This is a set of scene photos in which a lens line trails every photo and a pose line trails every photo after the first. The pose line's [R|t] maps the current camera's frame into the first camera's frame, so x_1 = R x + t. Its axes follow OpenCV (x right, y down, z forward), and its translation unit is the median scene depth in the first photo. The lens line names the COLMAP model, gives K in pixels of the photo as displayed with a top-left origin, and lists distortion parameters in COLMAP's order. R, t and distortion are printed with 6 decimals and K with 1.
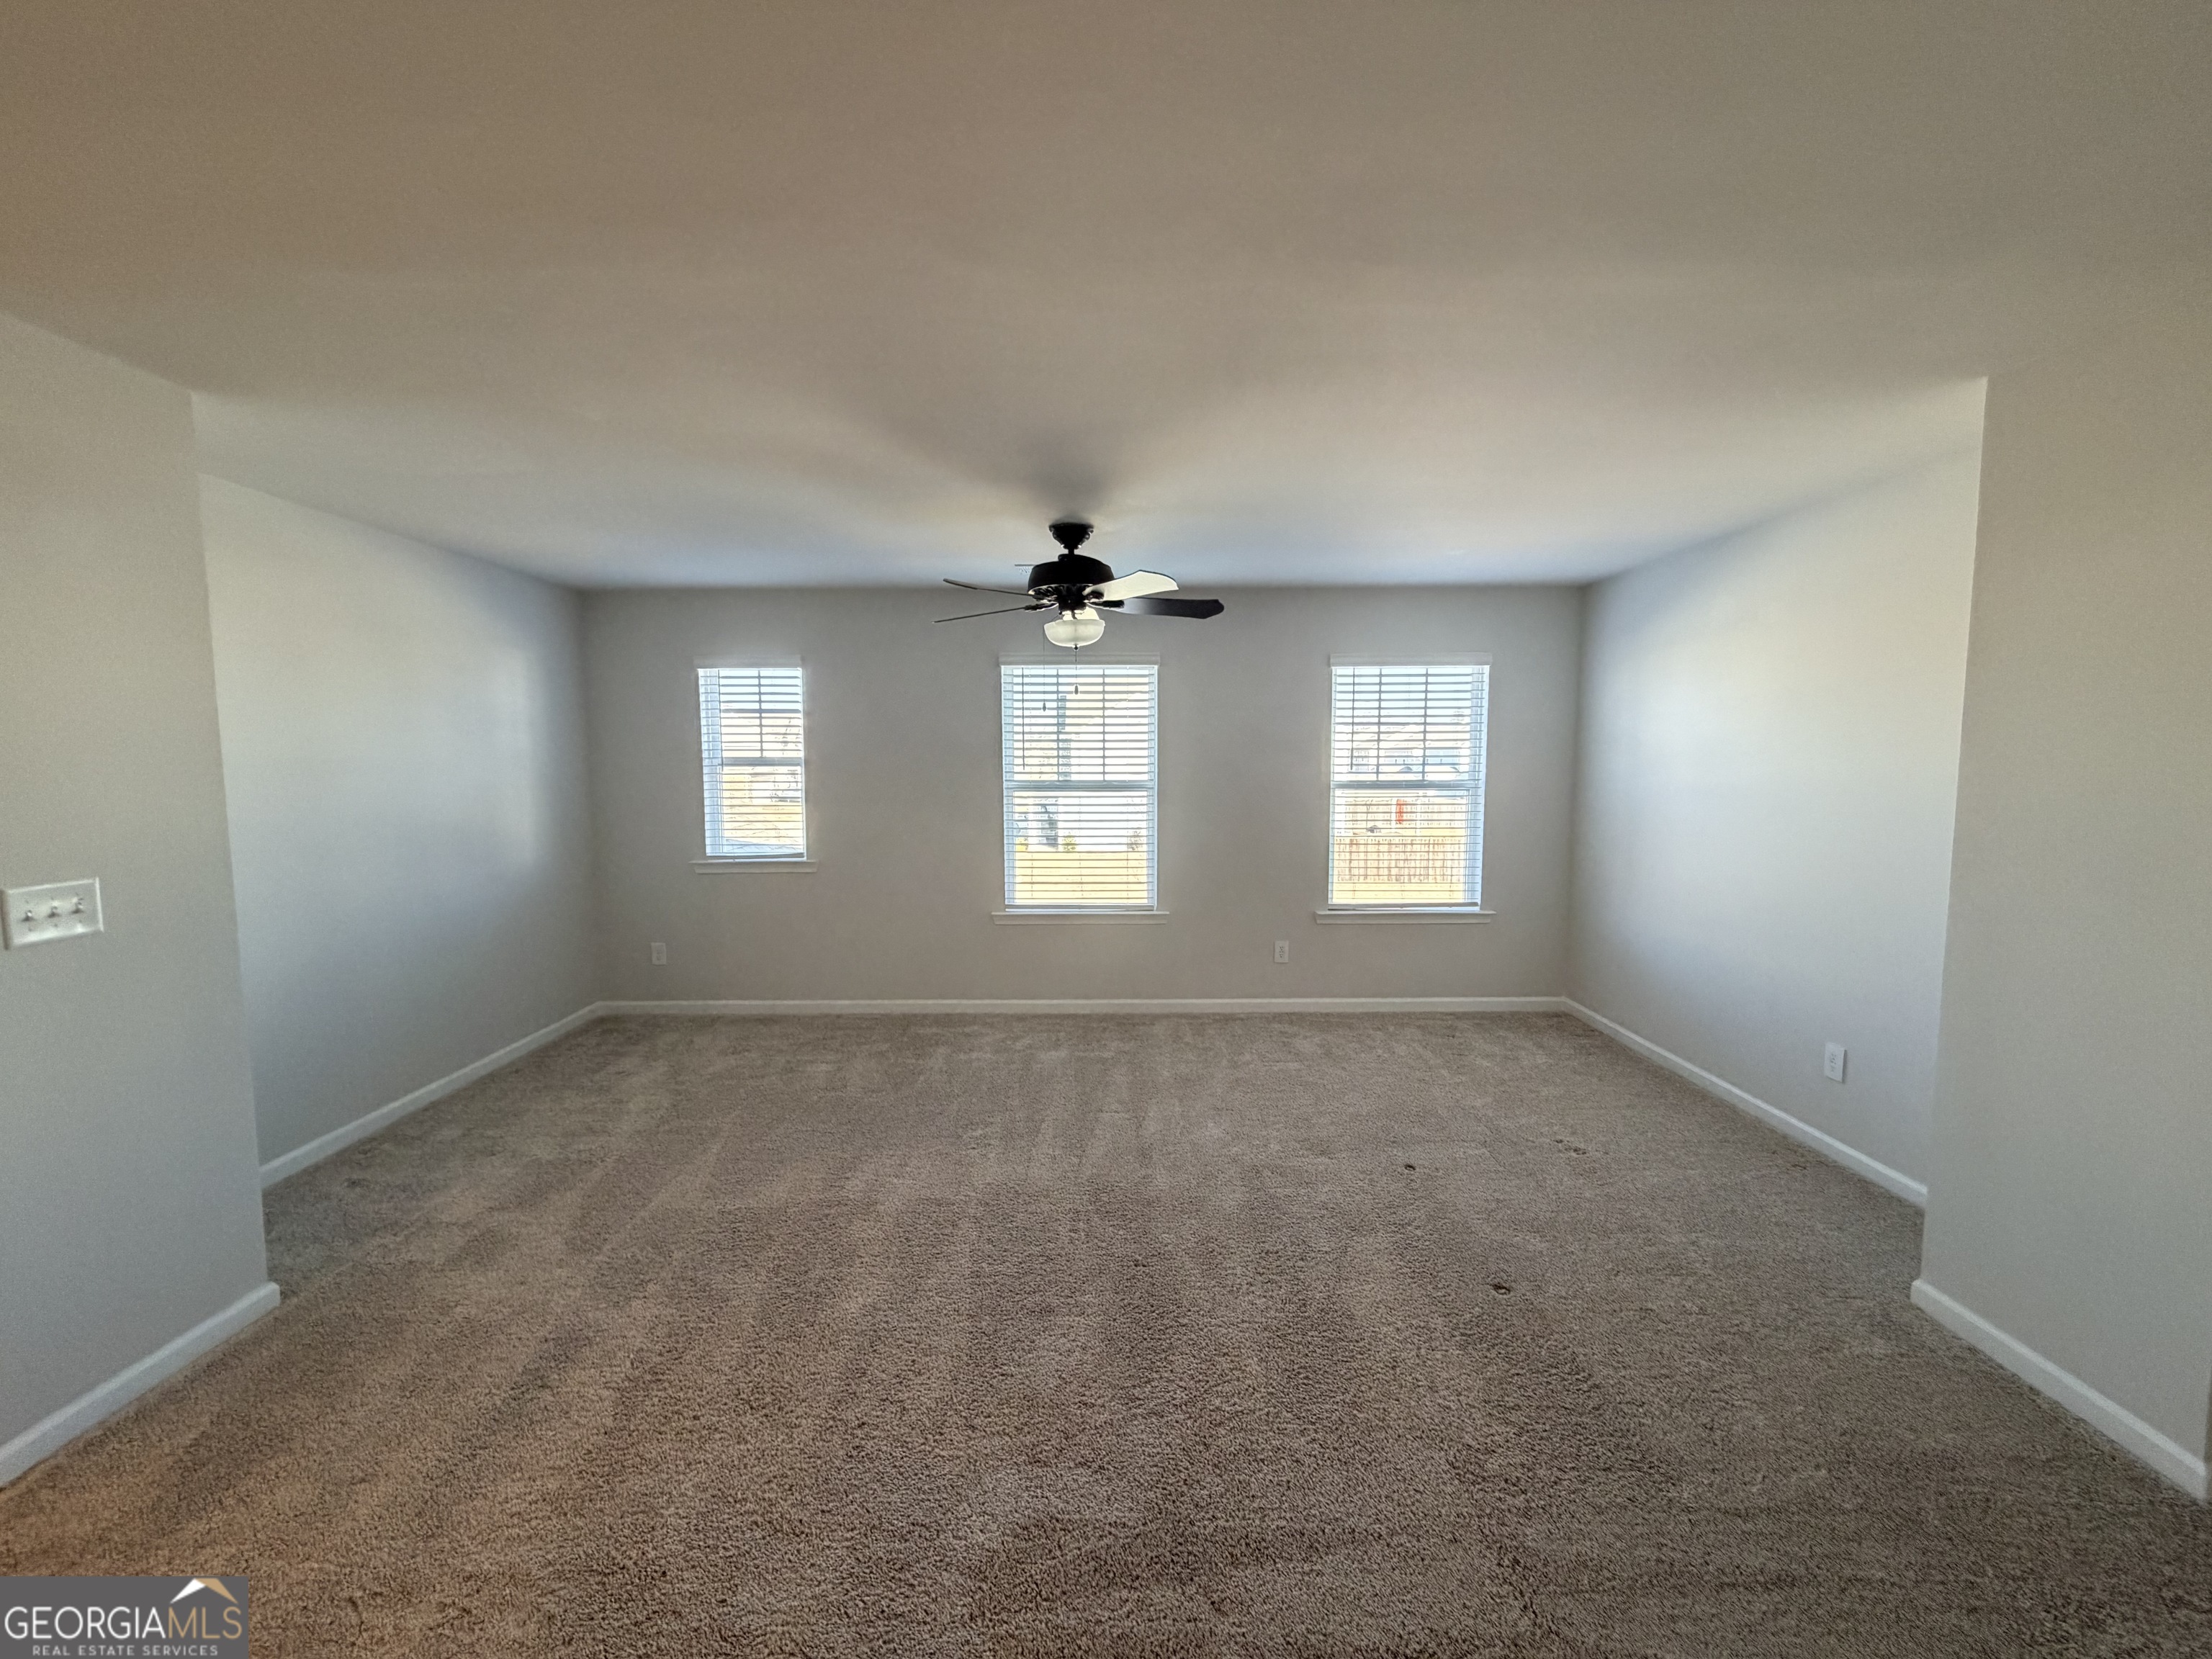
lens RADIAL K [[881.5, 0, 1110.5], [0, 881.5, 828.9], [0, 0, 1]] dist [-0.001876, 0.000478]
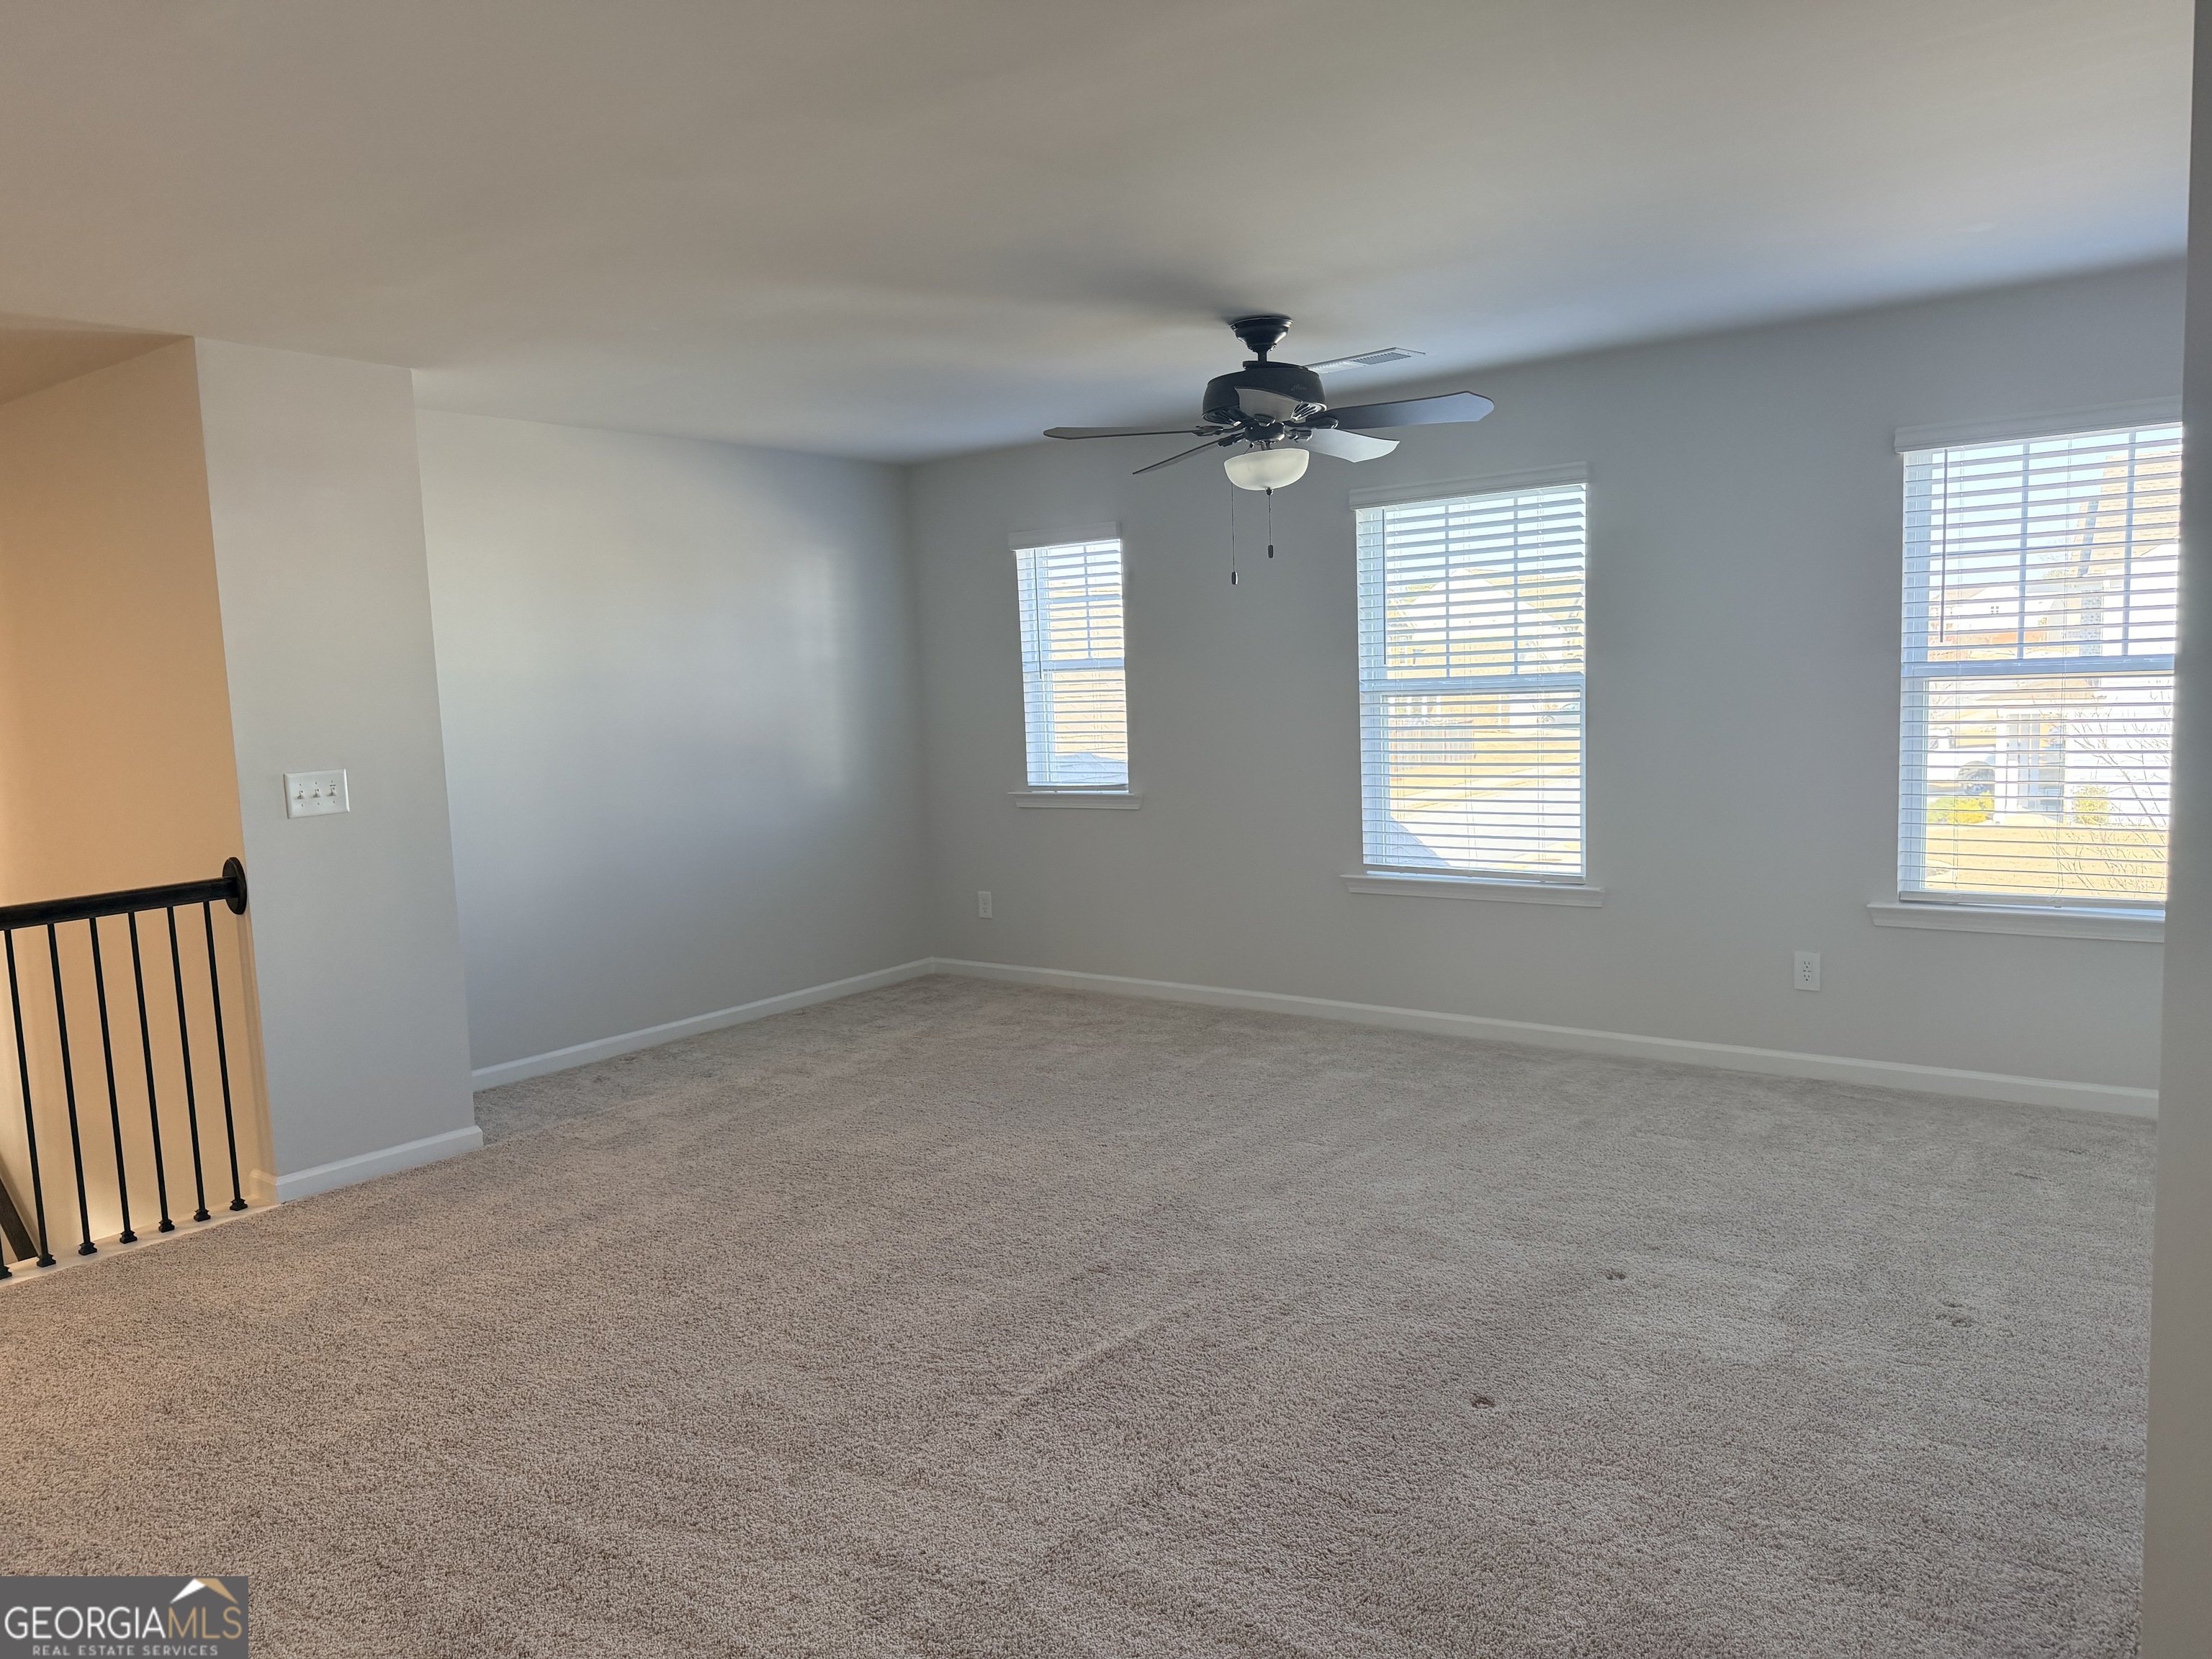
lens RADIAL K [[1557.4, 0, 1142.5], [0, 1557.4, 829.8], [0, 0, 1]] dist [0.063253, -0.008573]
pose [[0.799290, 0.030141, -0.600189, 0.504120], [-0.011673, 0.999332, 0.034640, 0.021677], [0.600832, -0.020682, 0.799108, -0.065453]]
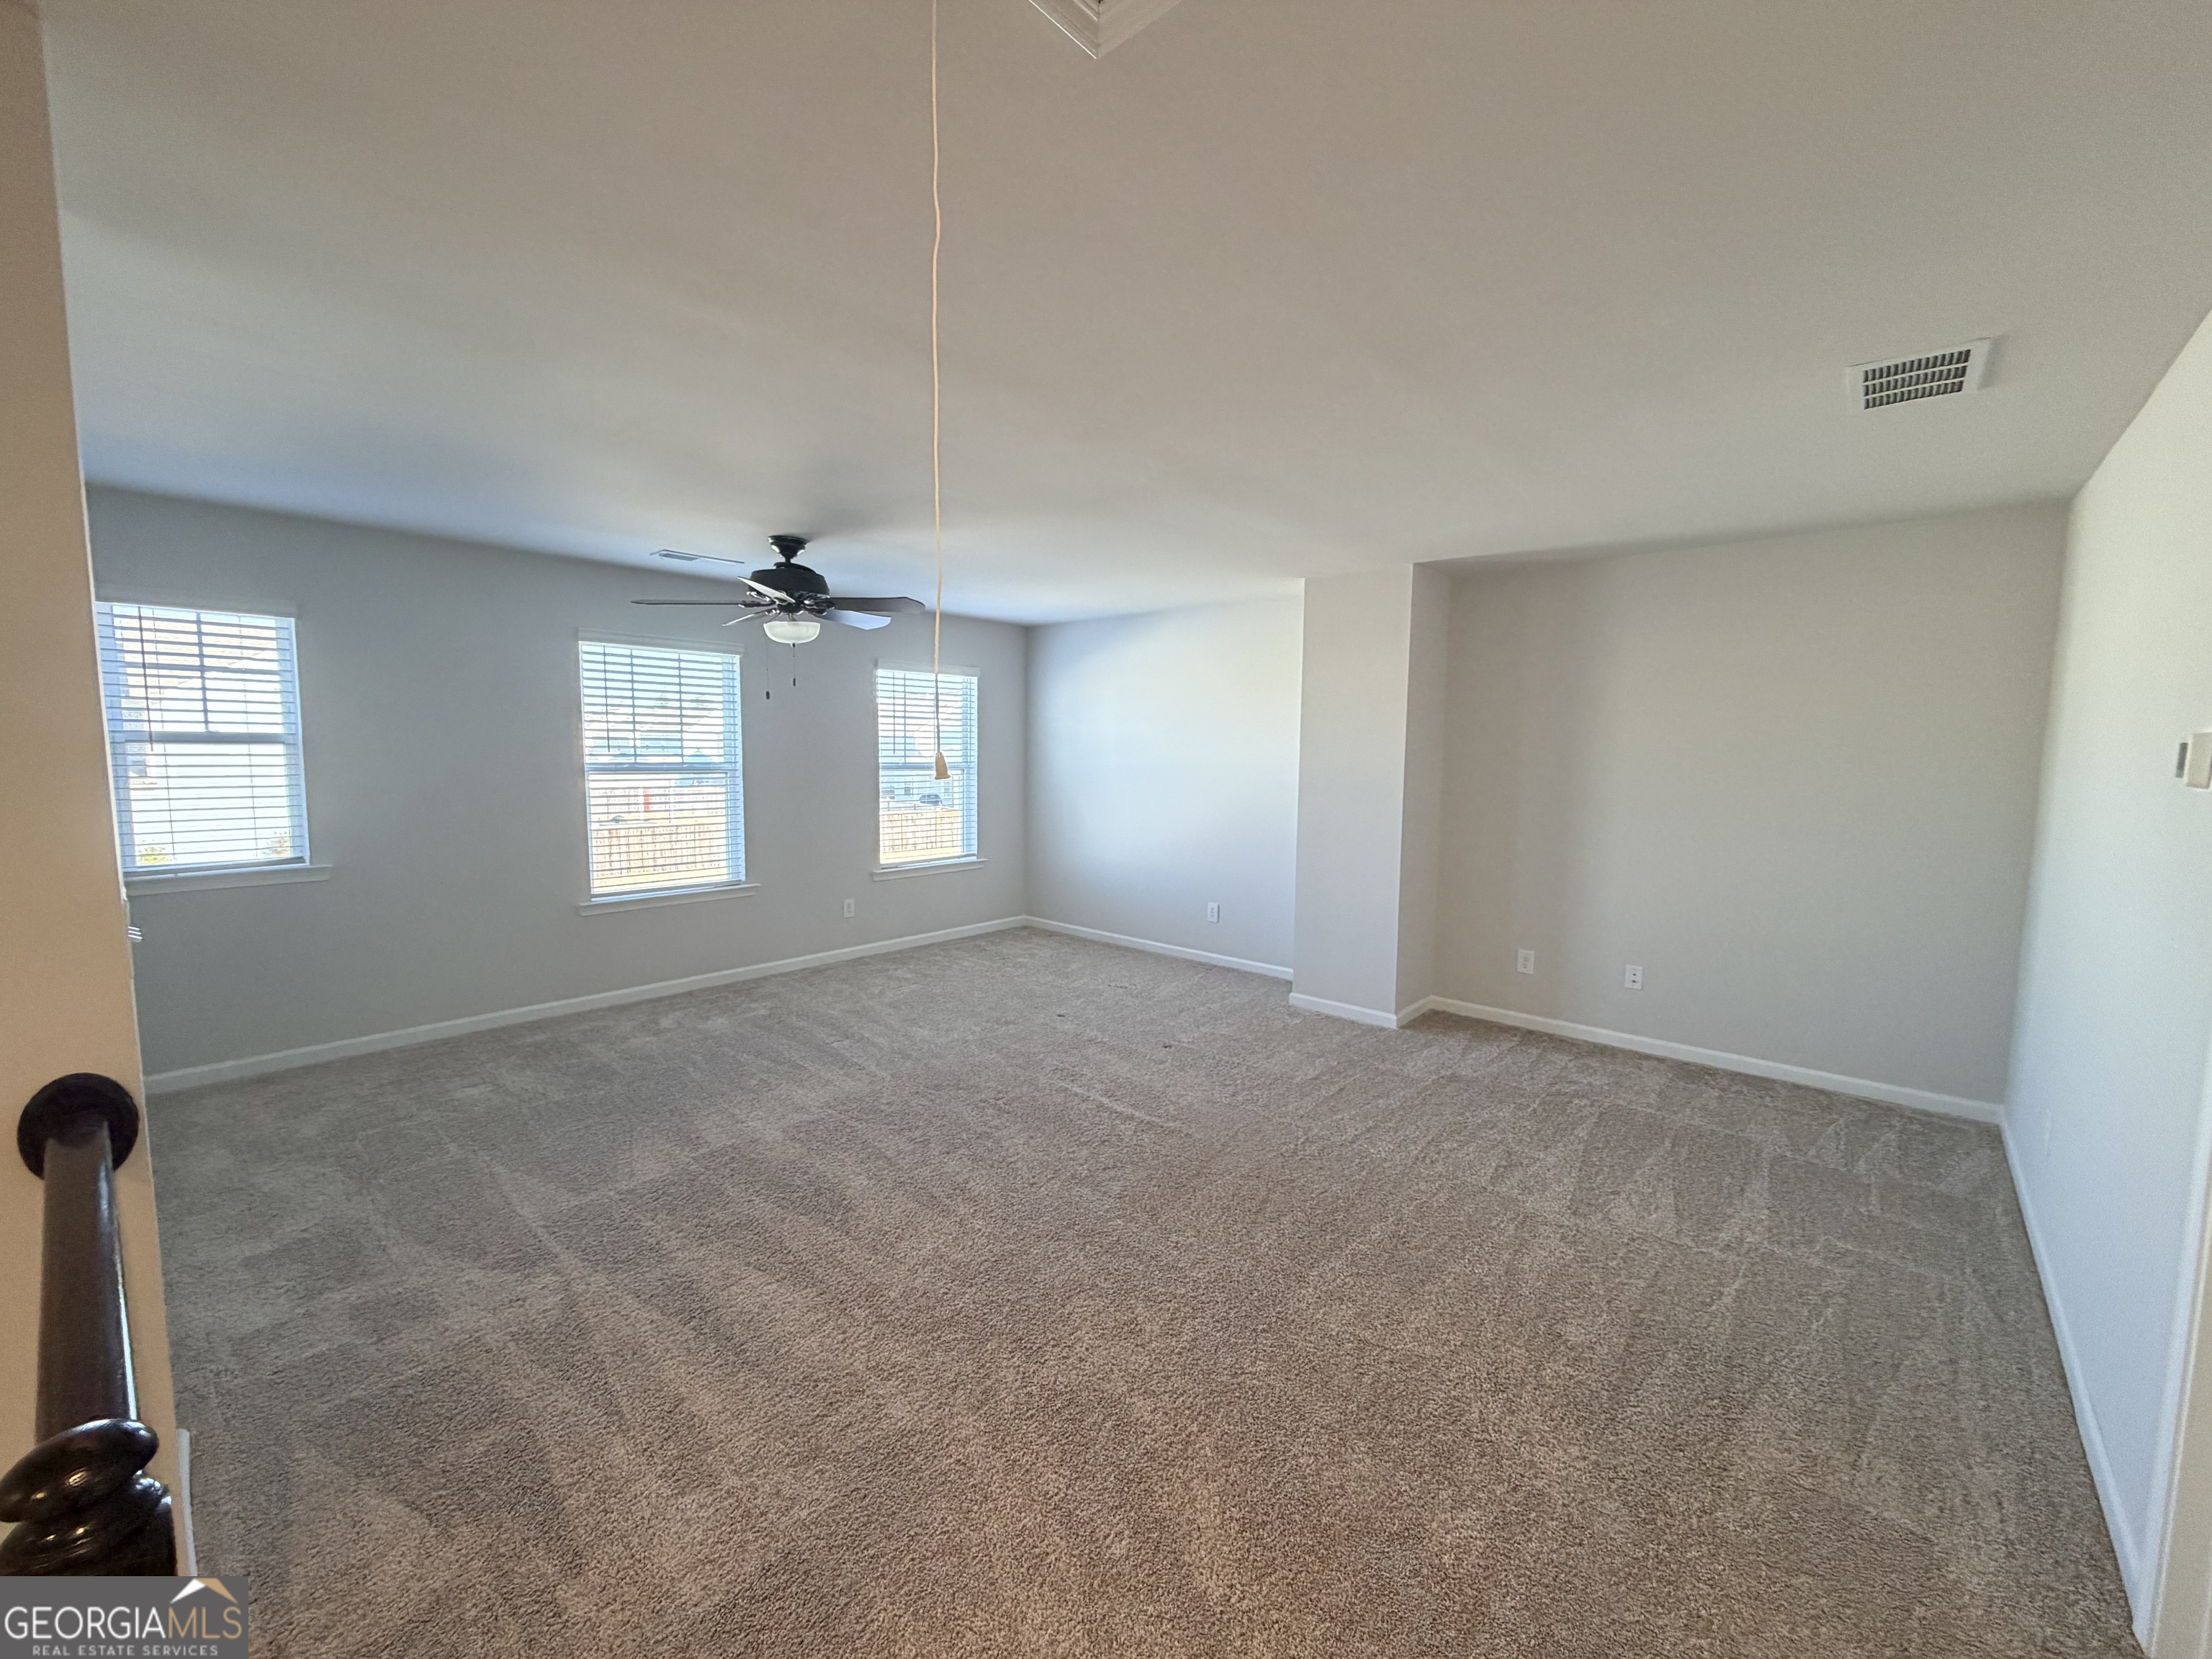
lens RADIAL K [[881.5, 0, 1106.6], [0, 881.5, 819.4], [0, 0, 1]] dist [-0.001876, 0.000478]
pose [[0.662865, -0.049542, 0.747098, -0.493716], [0.046983, 0.998594, 0.024533, 0.009268], [-0.747263, 0.018839, 0.664261, -0.046603]]
